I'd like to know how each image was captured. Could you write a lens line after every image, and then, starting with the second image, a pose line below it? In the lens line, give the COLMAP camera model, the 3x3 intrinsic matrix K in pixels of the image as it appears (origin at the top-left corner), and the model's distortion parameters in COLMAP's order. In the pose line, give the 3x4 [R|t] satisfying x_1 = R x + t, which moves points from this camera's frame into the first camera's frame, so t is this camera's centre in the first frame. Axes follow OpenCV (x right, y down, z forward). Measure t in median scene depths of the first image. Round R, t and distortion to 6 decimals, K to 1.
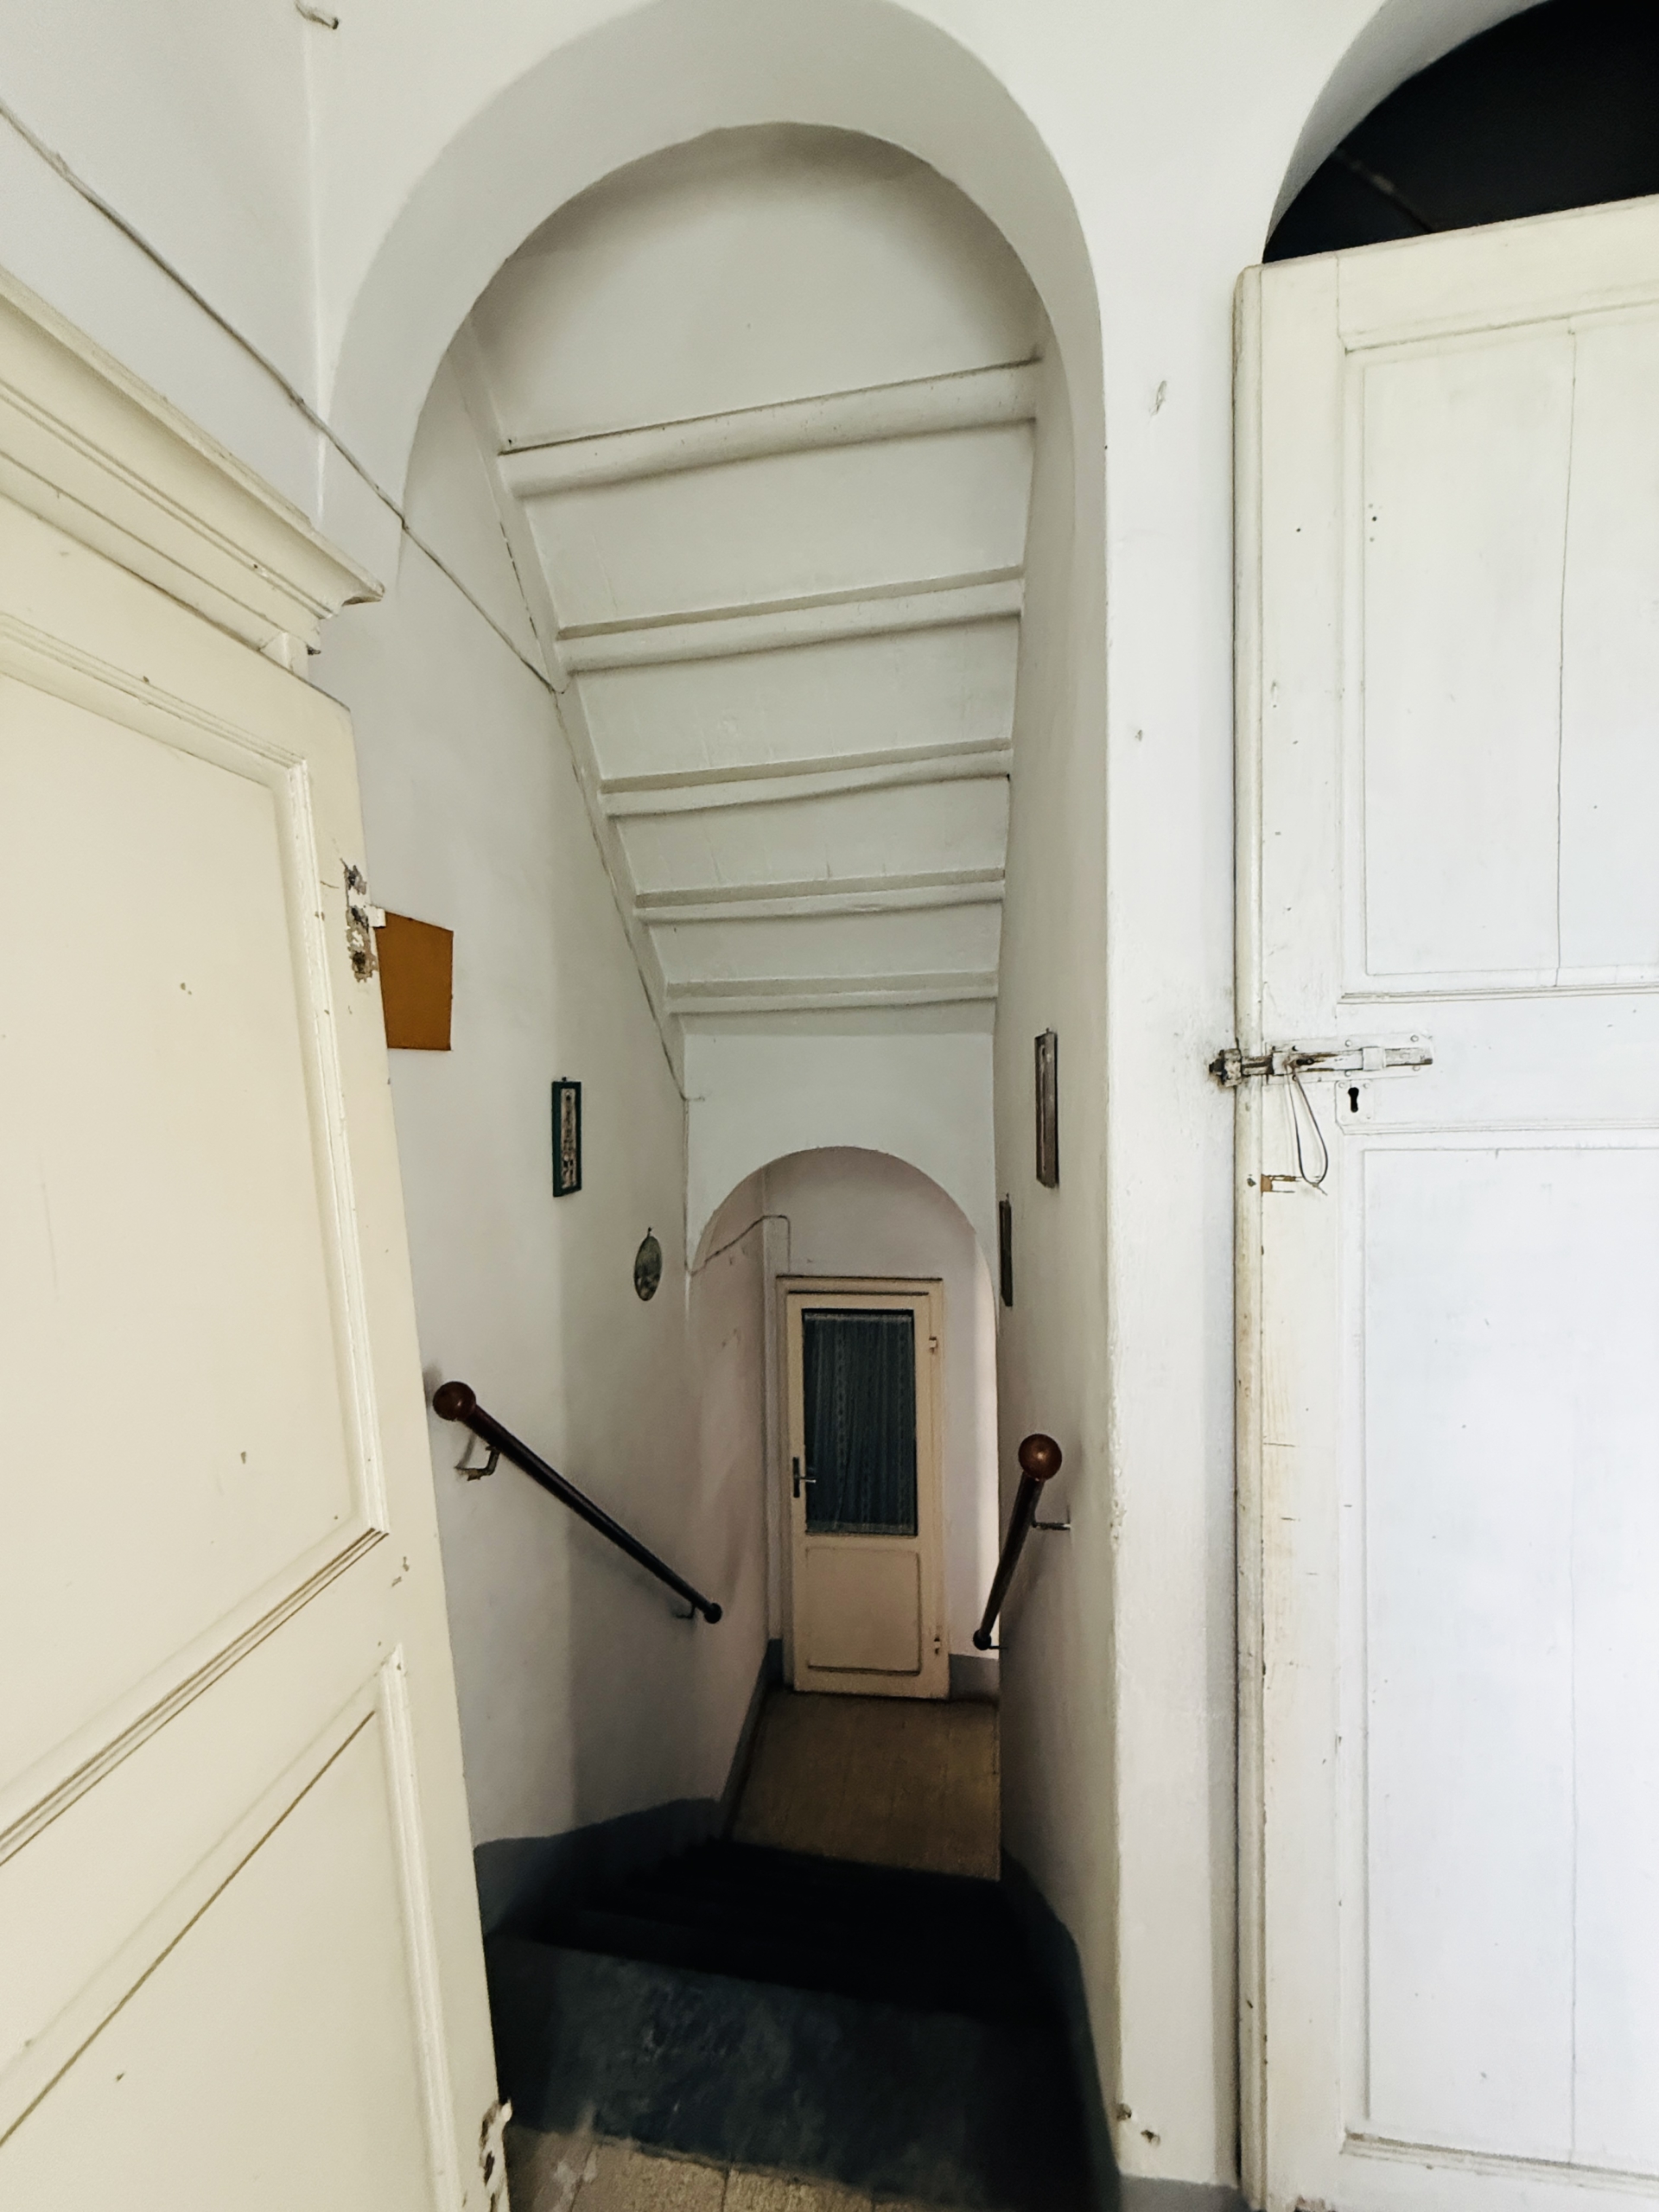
lens RADIAL K [[886.7, 0, 823.0], [0, 886.7, 1102.9], [0, 0, 1]] dist [-0.001563, 0.000257]
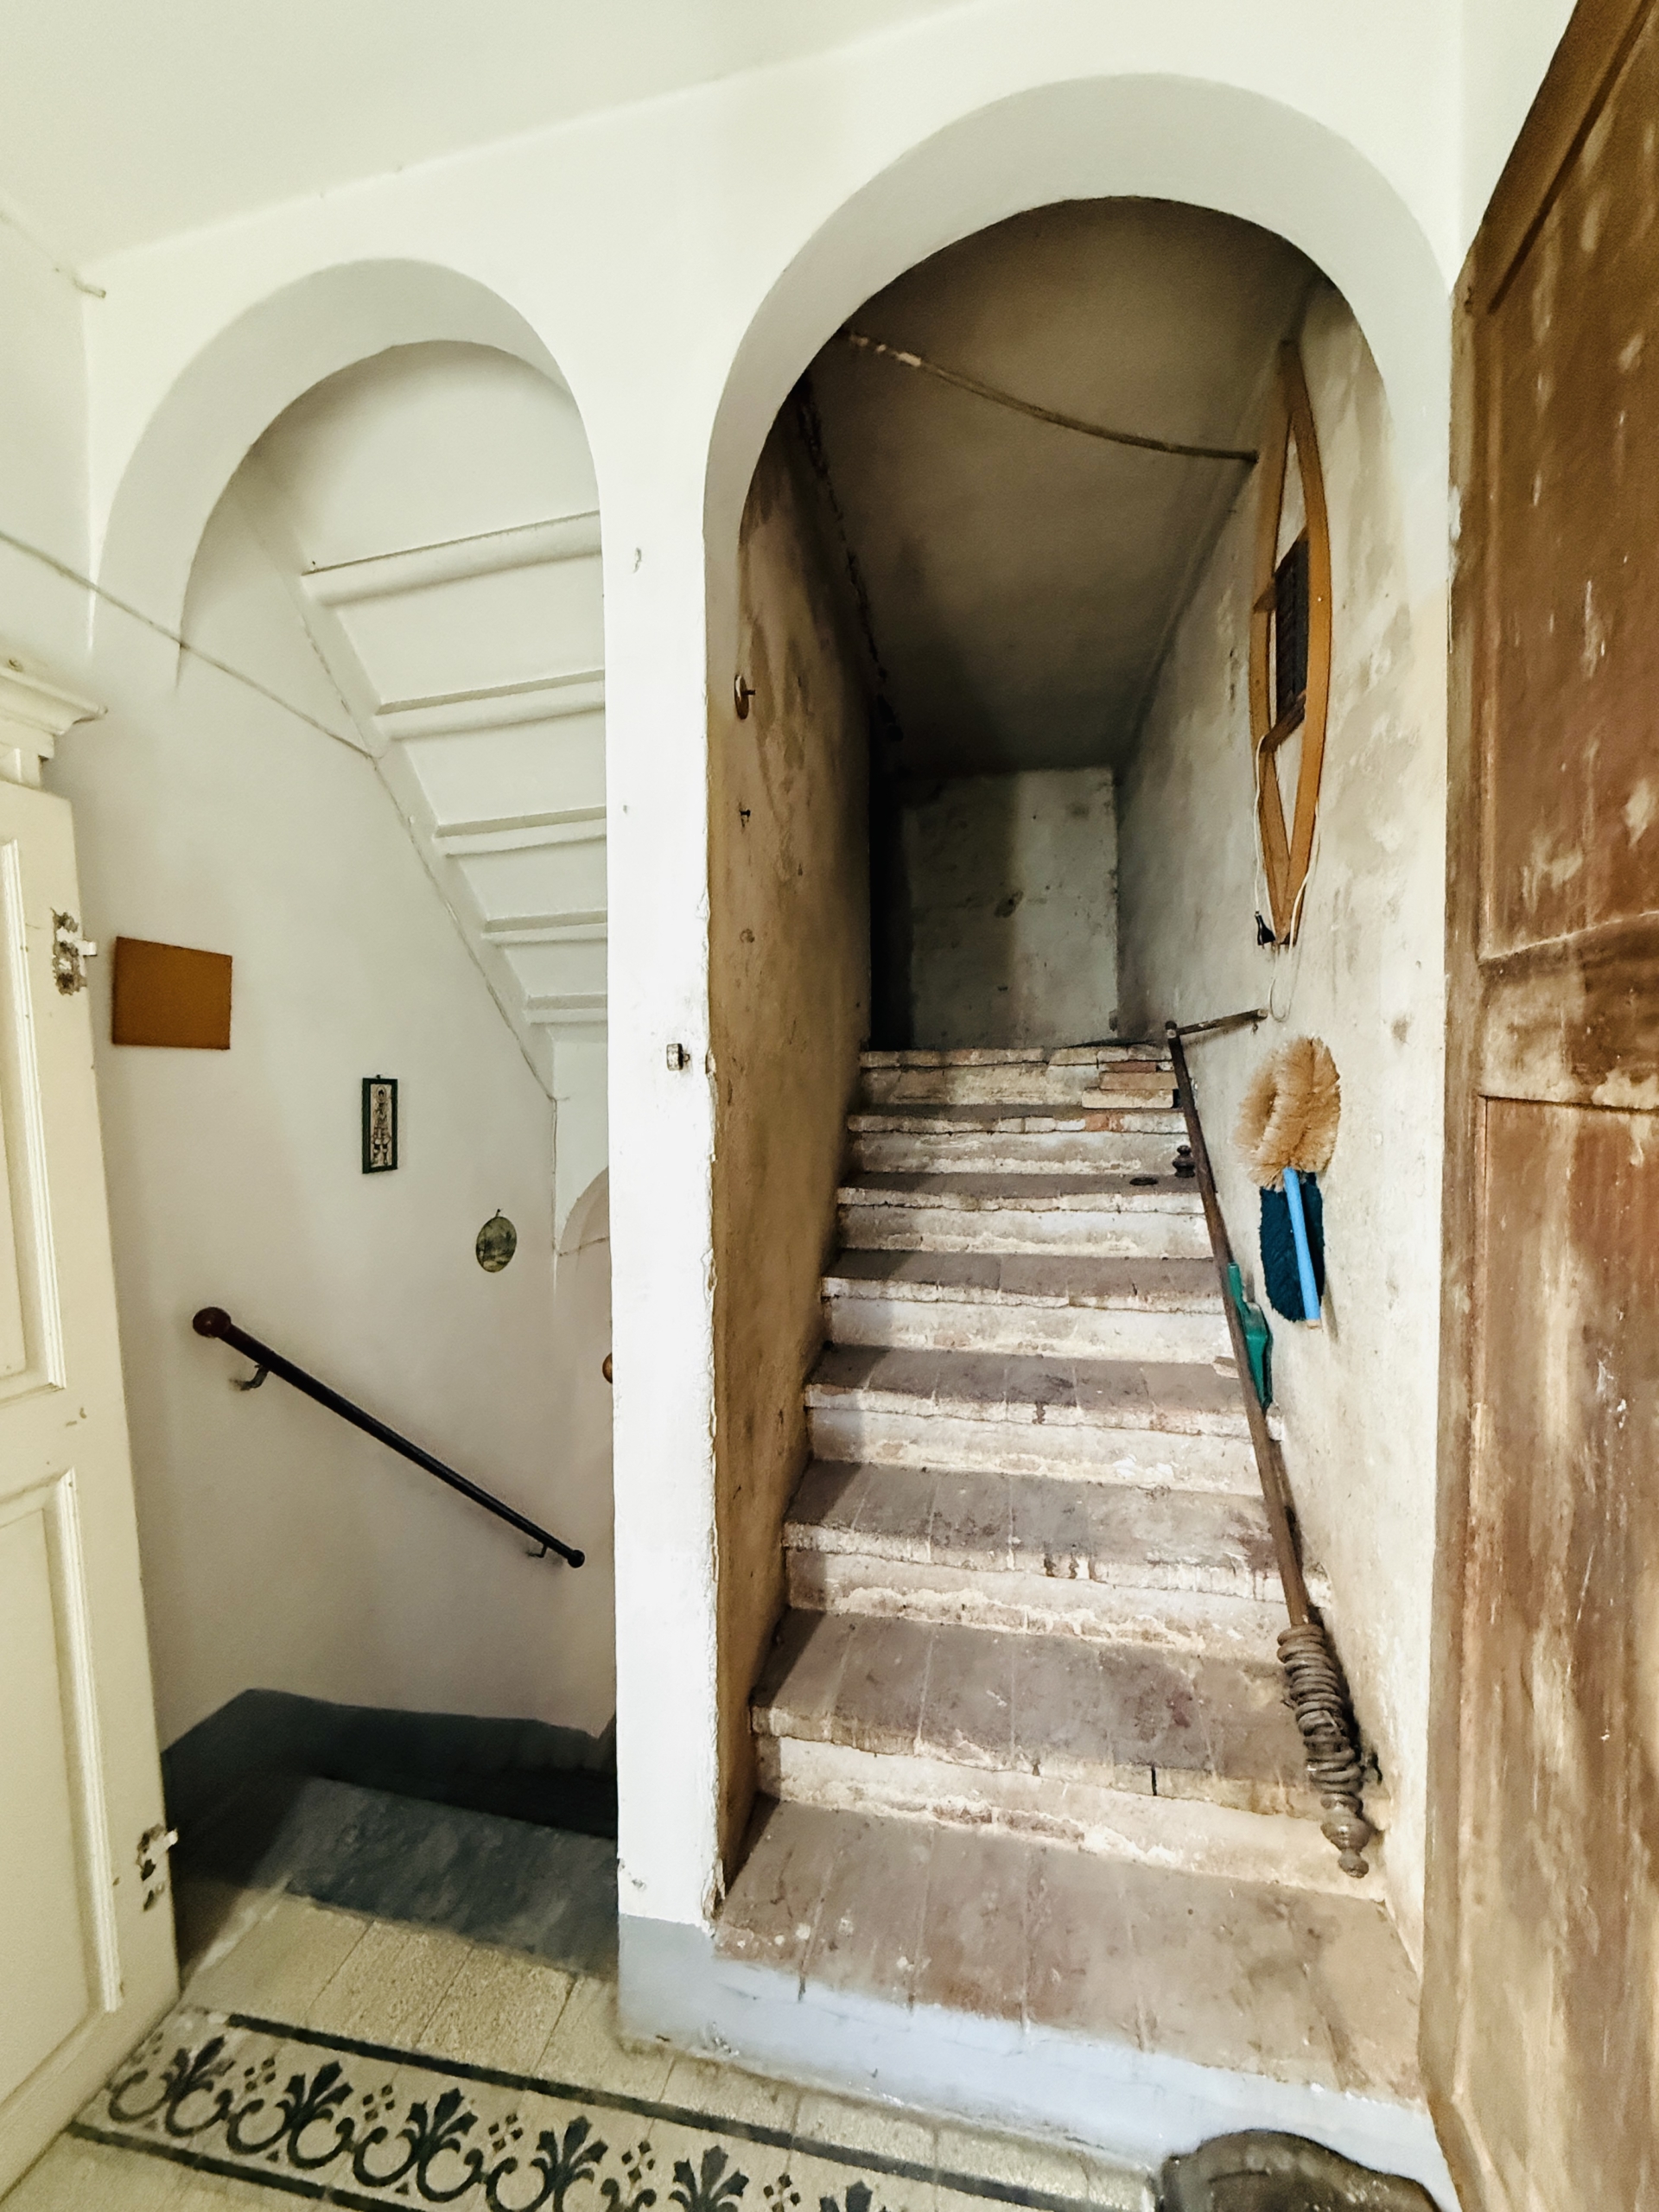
lens RADIAL K [[886.7, 0, 824.3], [0, 886.7, 1103.3], [0, 0, 1]] dist [-0.001563, 0.000257]
pose [[0.997785, 0.006569, -0.066191, 0.552625], [-0.007622, 0.999848, -0.015675, 0.033863], [0.066078, 0.016145, 0.997684, -0.225512]]
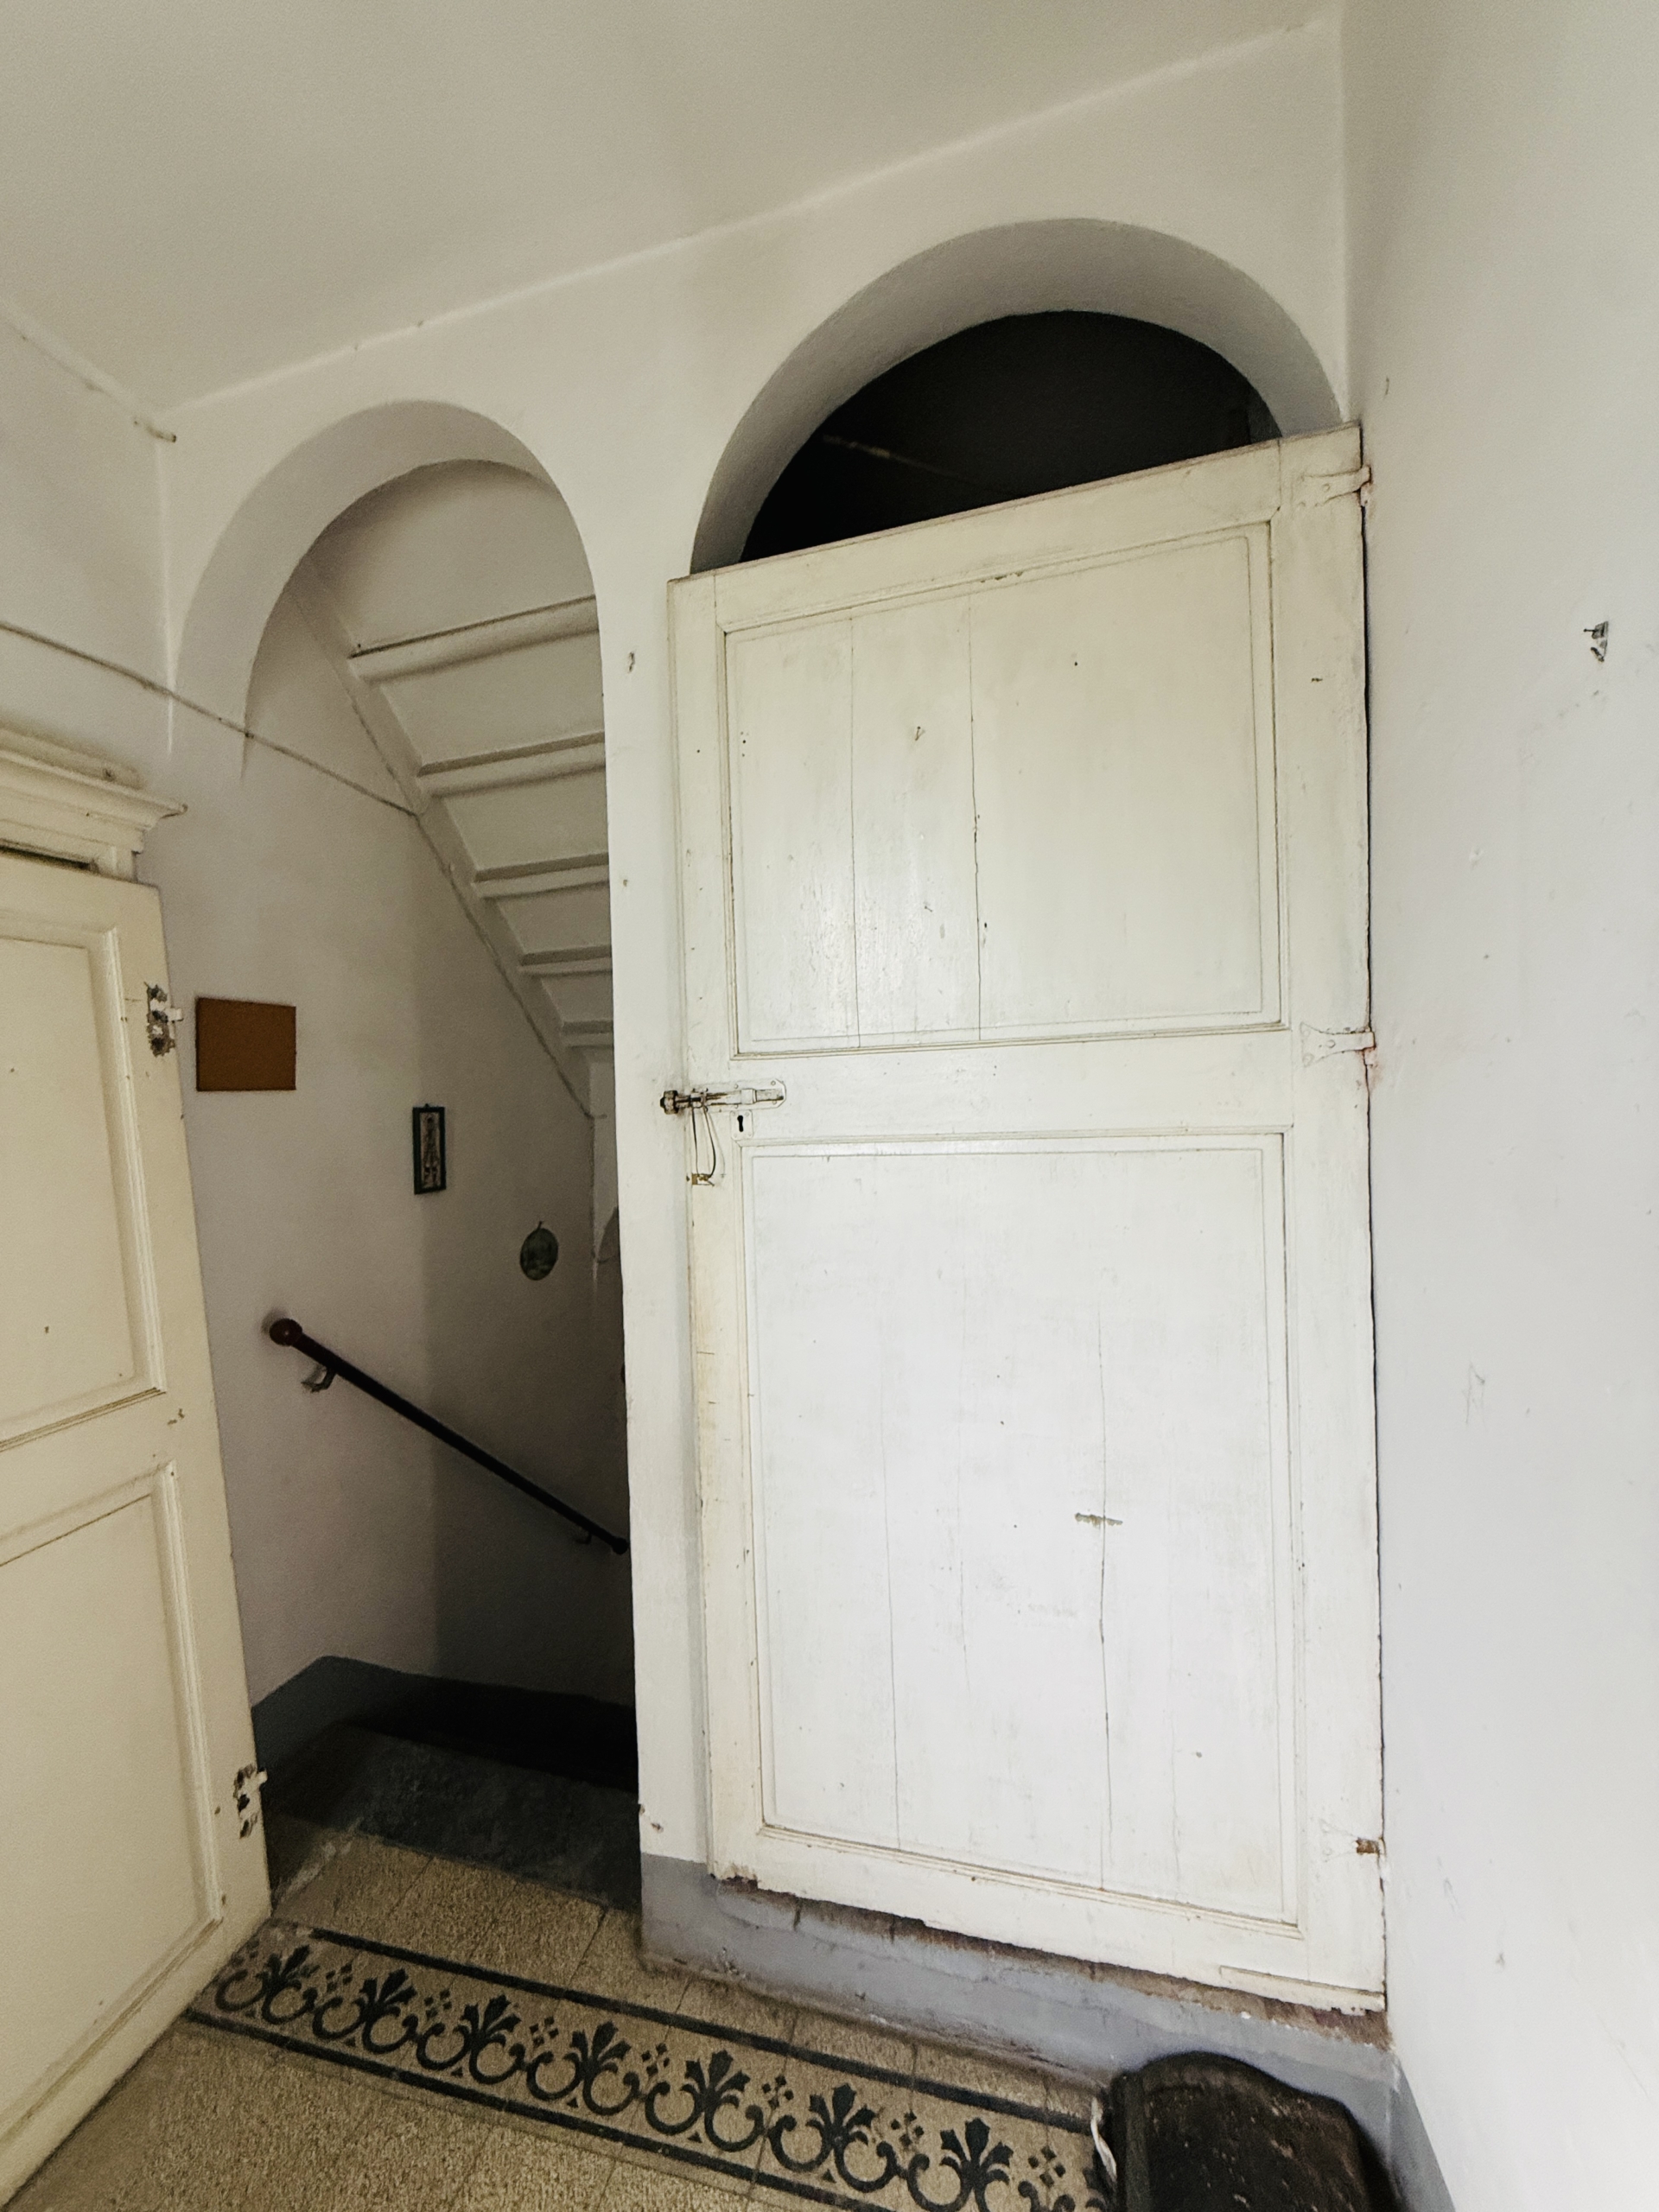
lens RADIAL K [[886.7, 0, 822.4], [0, 886.7, 1103.5], [0, 0, 1]] dist [-0.001563, 0.000257]
pose [[0.992123, -0.011854, -0.124709, 0.646548], [0.010771, 0.999898, -0.009358, -0.015424], [0.124807, 0.007941, 0.992149, -0.337670]]
